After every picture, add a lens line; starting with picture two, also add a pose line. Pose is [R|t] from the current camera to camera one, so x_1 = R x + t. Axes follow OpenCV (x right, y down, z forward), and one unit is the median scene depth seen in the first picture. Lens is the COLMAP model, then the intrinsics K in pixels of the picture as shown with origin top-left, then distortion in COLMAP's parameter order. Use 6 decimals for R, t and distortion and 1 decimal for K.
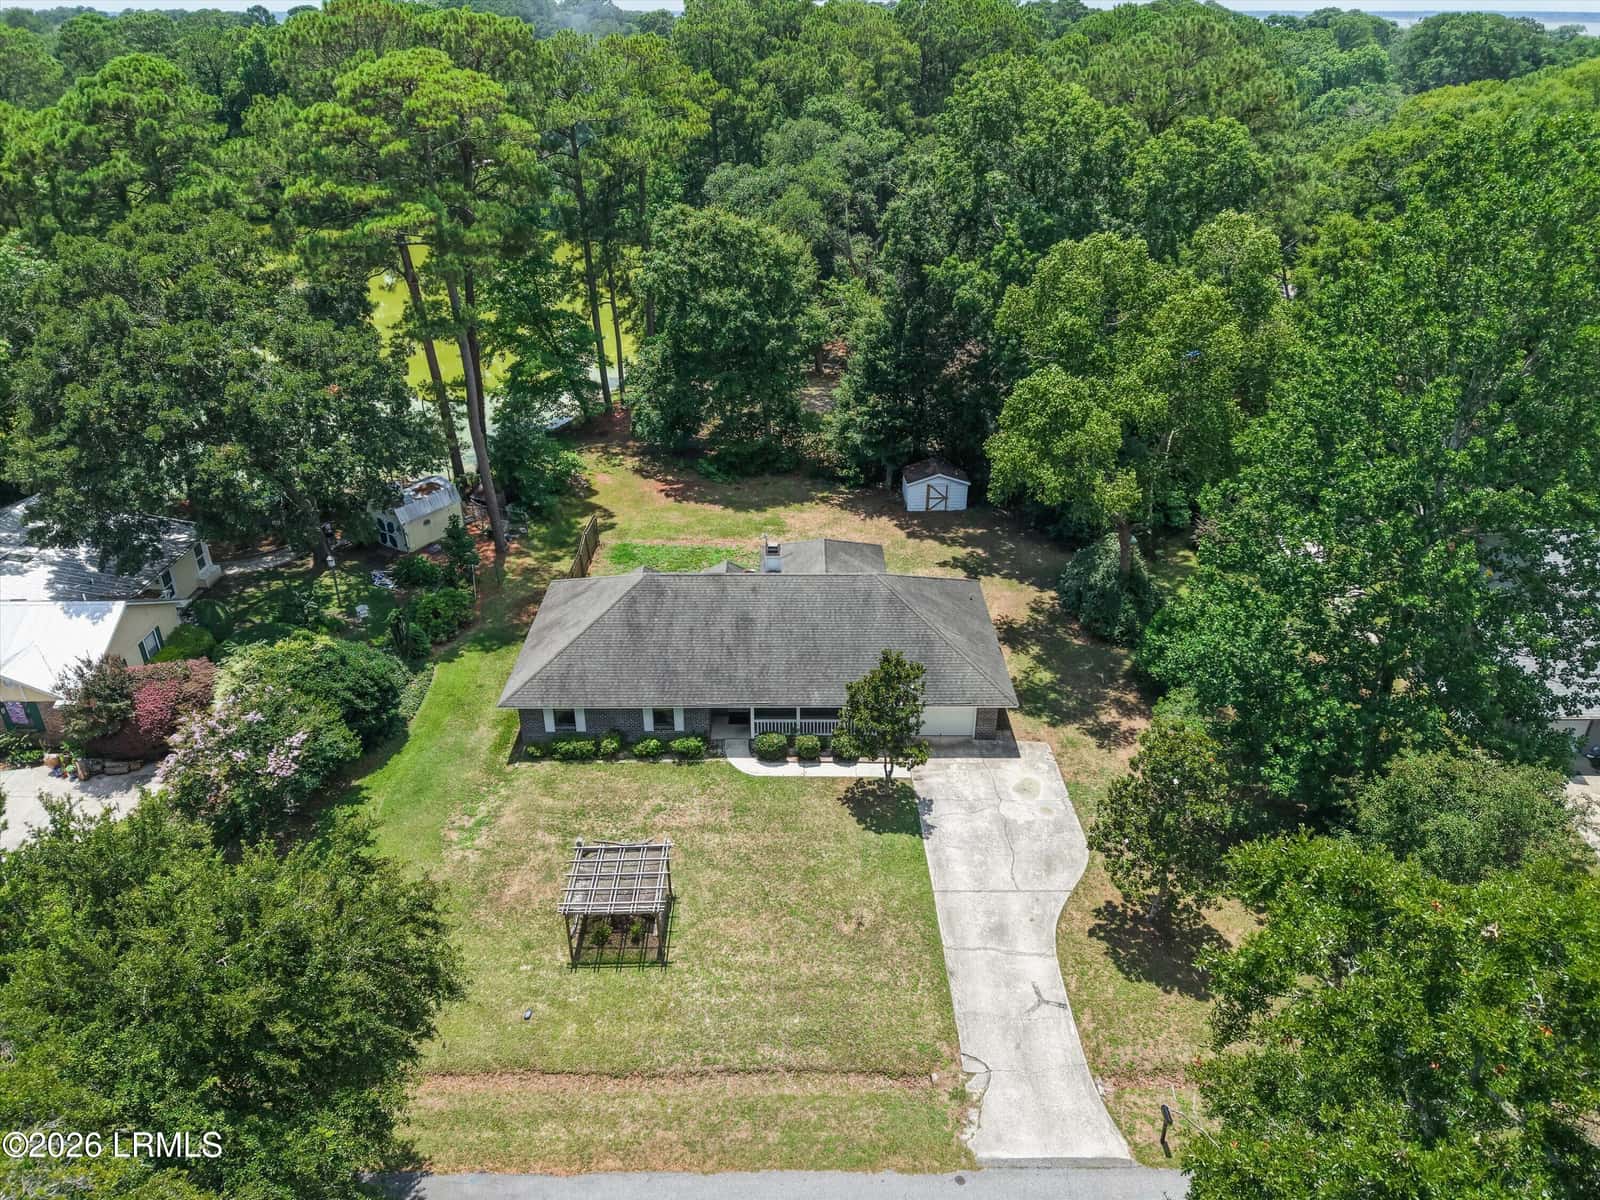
lens RADIAL K [[1073.5, 0, 799.1], [0, 1073.5, 611.1], [0, 0, 1]] dist [0.057677, -0.103797]
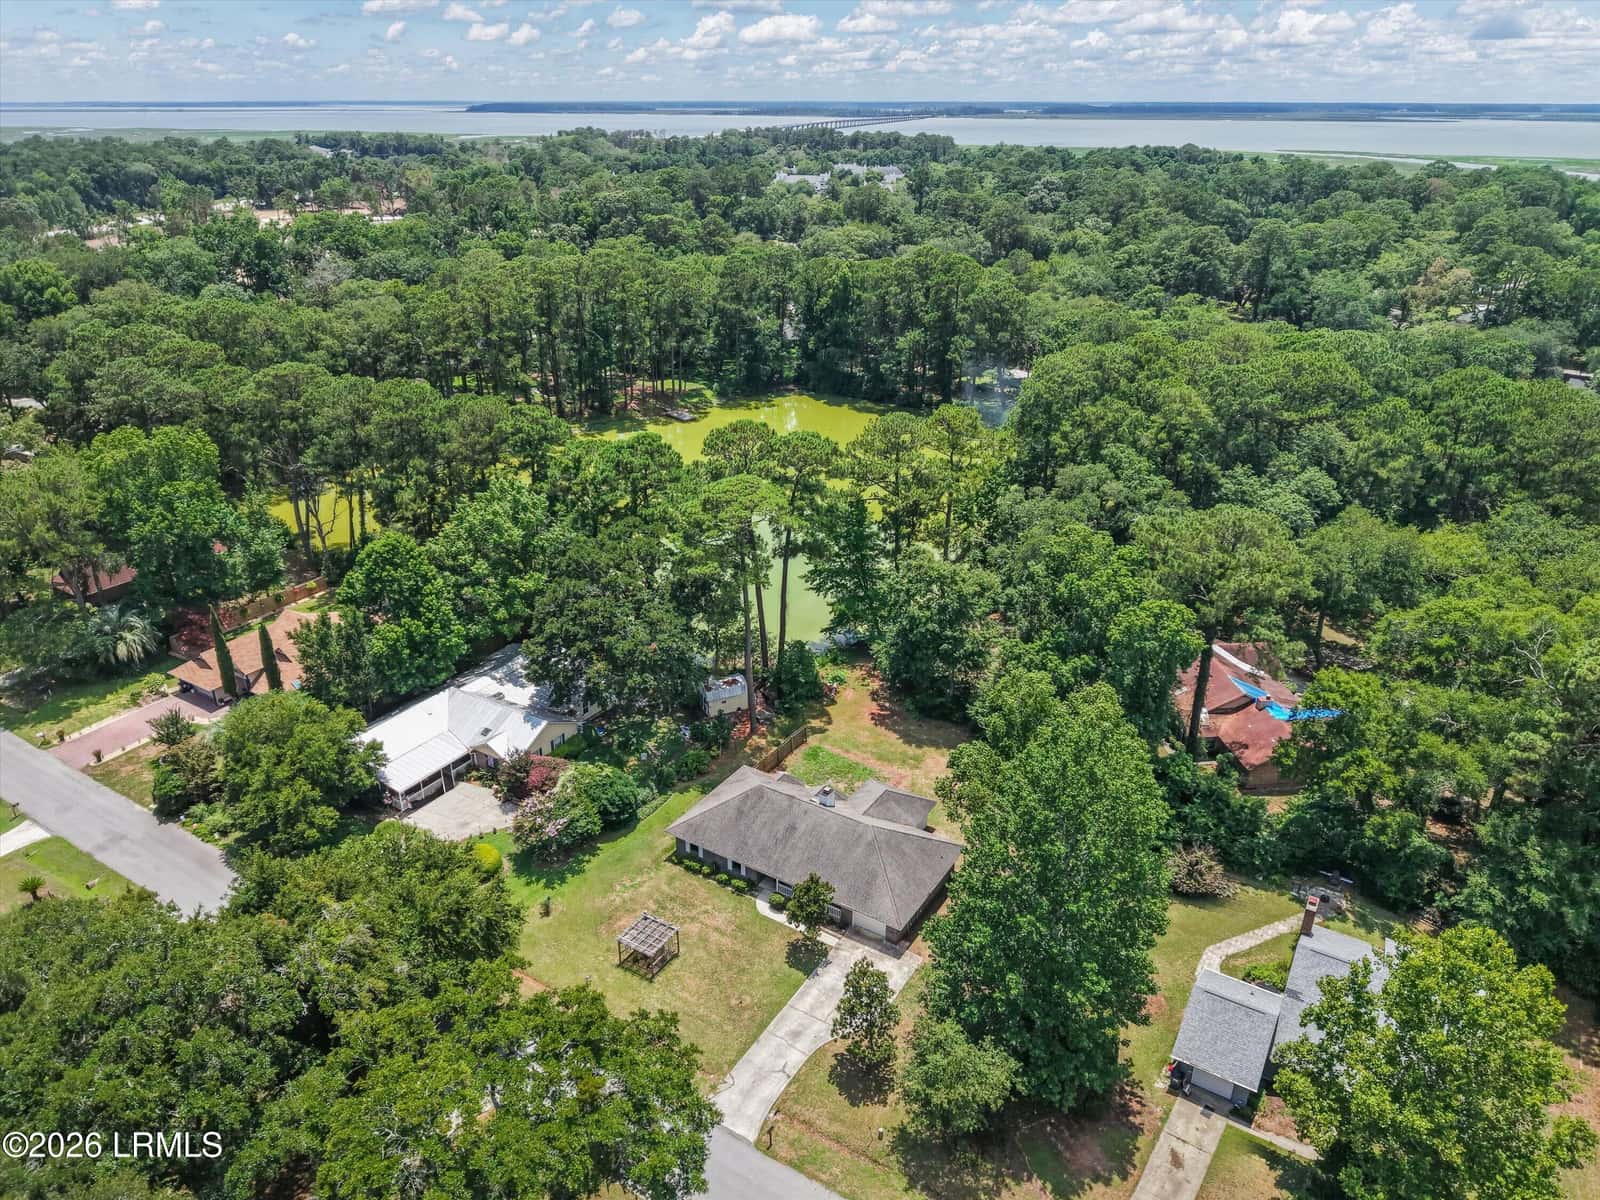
lens RADIAL K [[1073.5, 0, 799.1], [0, 1073.5, 611.1], [0, 0, 1]] dist [0.057677, -0.103797]
pose [[0.849059, 0.230919, -0.475158, 0.763397], [-0.261575, 0.965182, 0.001655, -0.364207], [0.458996, 0.122884, 0.879899, -0.662087]]
